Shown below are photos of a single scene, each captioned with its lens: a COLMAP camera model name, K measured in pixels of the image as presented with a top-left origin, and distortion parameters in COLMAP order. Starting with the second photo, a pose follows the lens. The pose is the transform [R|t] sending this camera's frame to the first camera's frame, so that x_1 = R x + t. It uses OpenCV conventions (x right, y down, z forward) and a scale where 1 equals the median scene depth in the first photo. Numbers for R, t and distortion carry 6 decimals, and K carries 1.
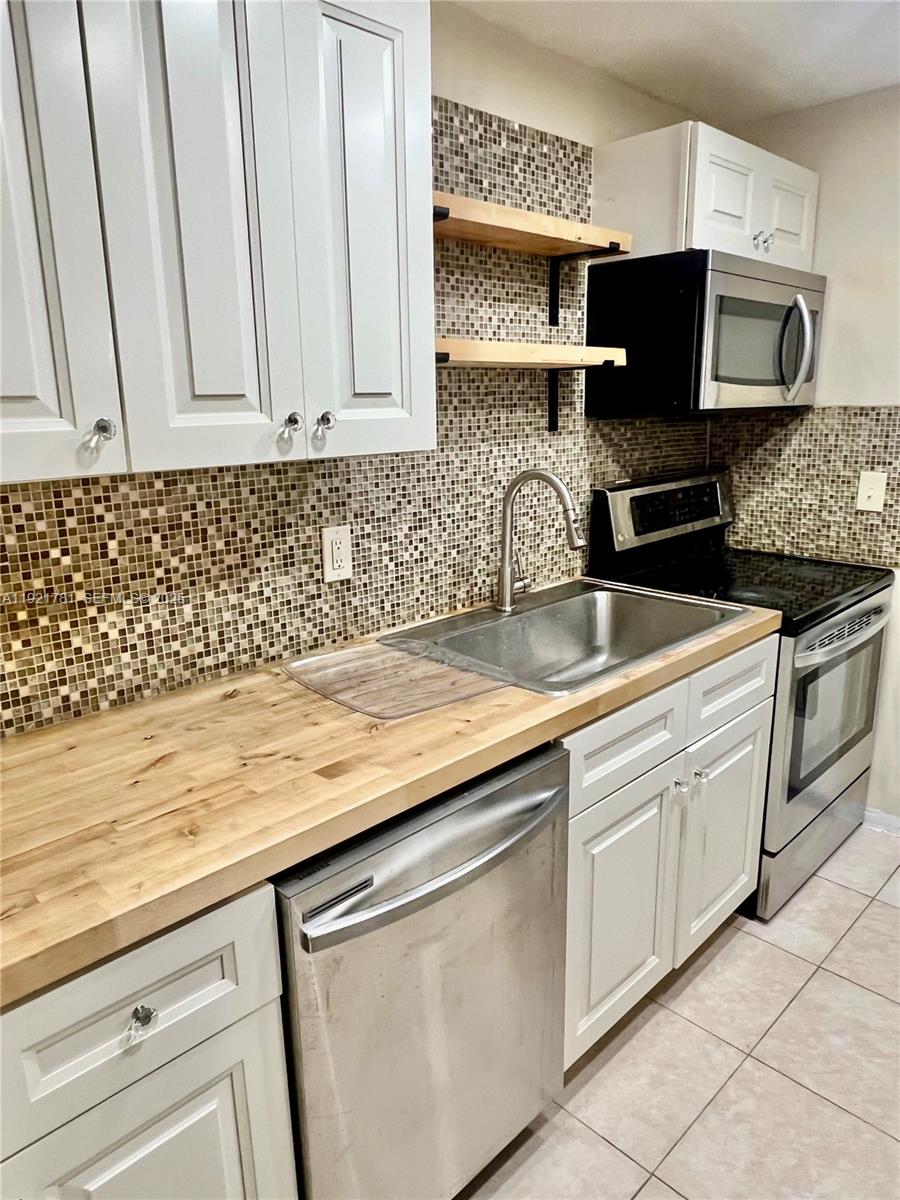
lens RADIAL K [[804.0, 0, 445.8], [0, 804.0, 597.2], [0, 0, 1]] dist [0.004656, -0.004921]
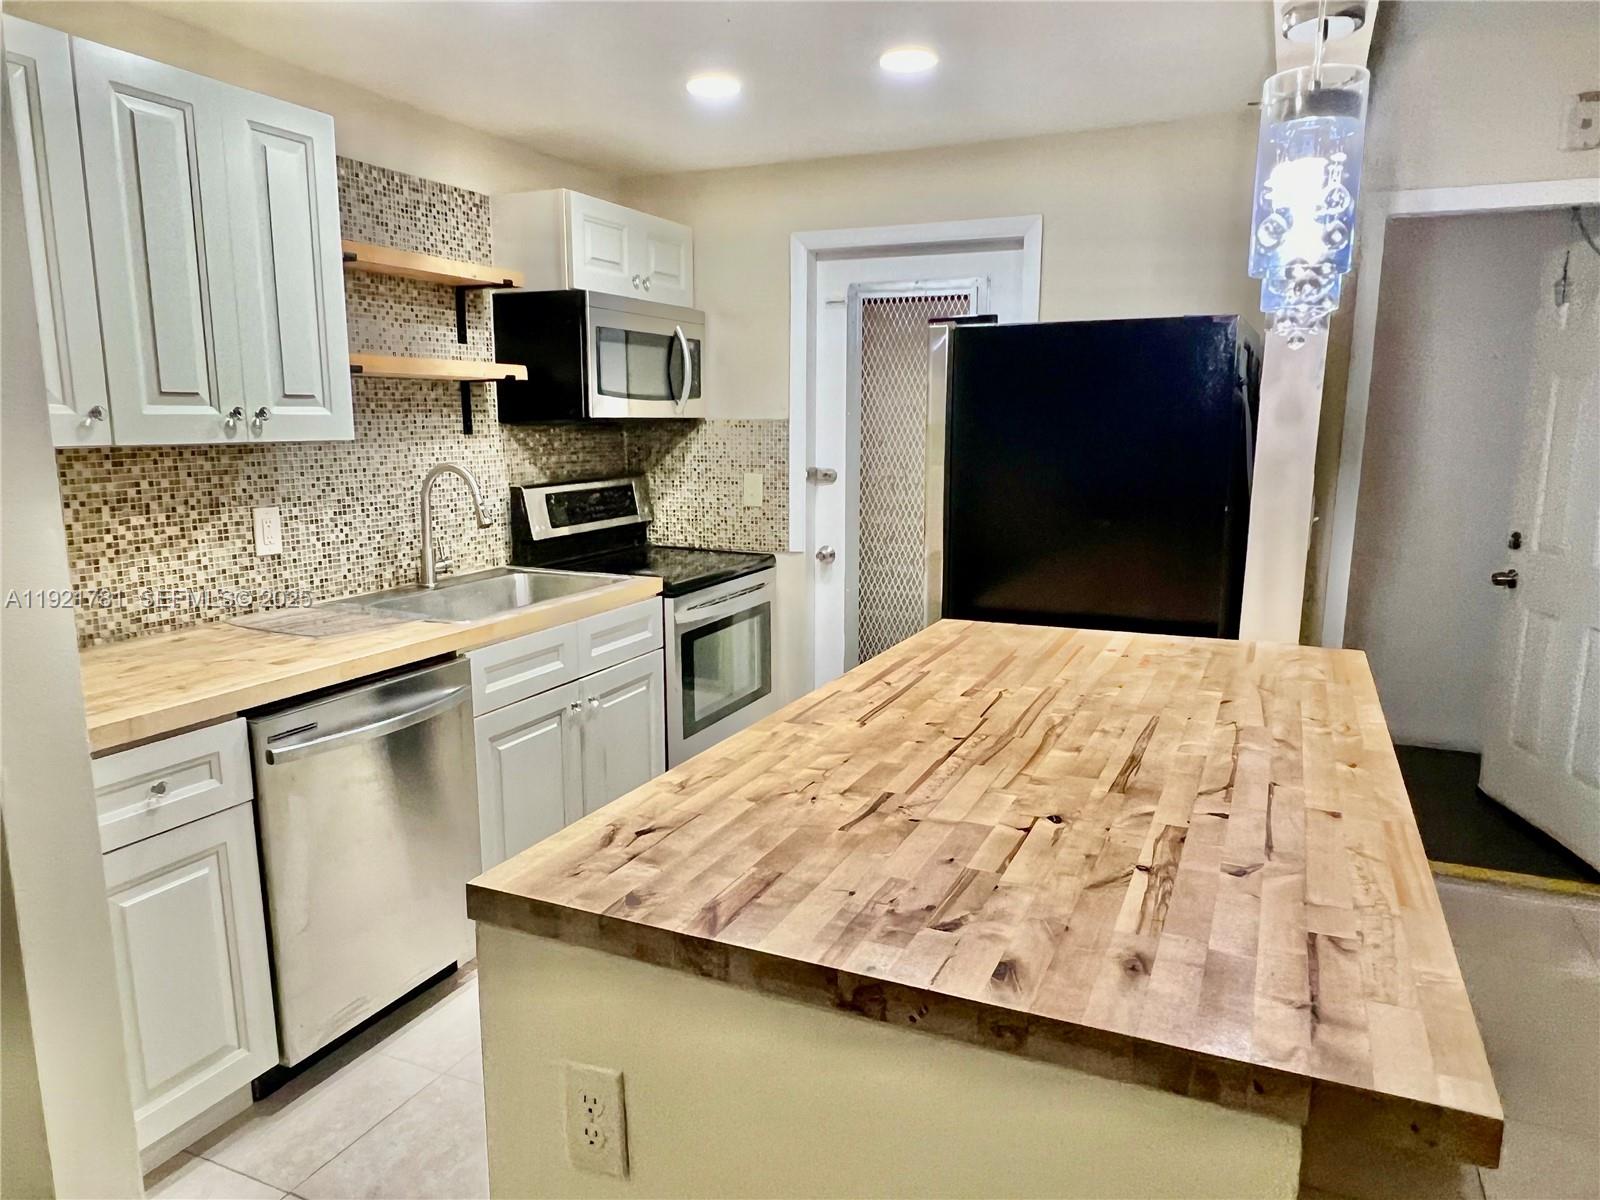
lens RADIAL K [[1071.9, 0, 801.6], [0, 1071.9, 611.1], [0, 0, 1]] dist [0.004656, -0.004921]
pose [[0.933466, -0.045032, 0.355829, 0.027004], [0.067804, 0.996354, -0.051780, 0.183514], [-0.352200, 0.072462, 0.933116, -0.675329]]
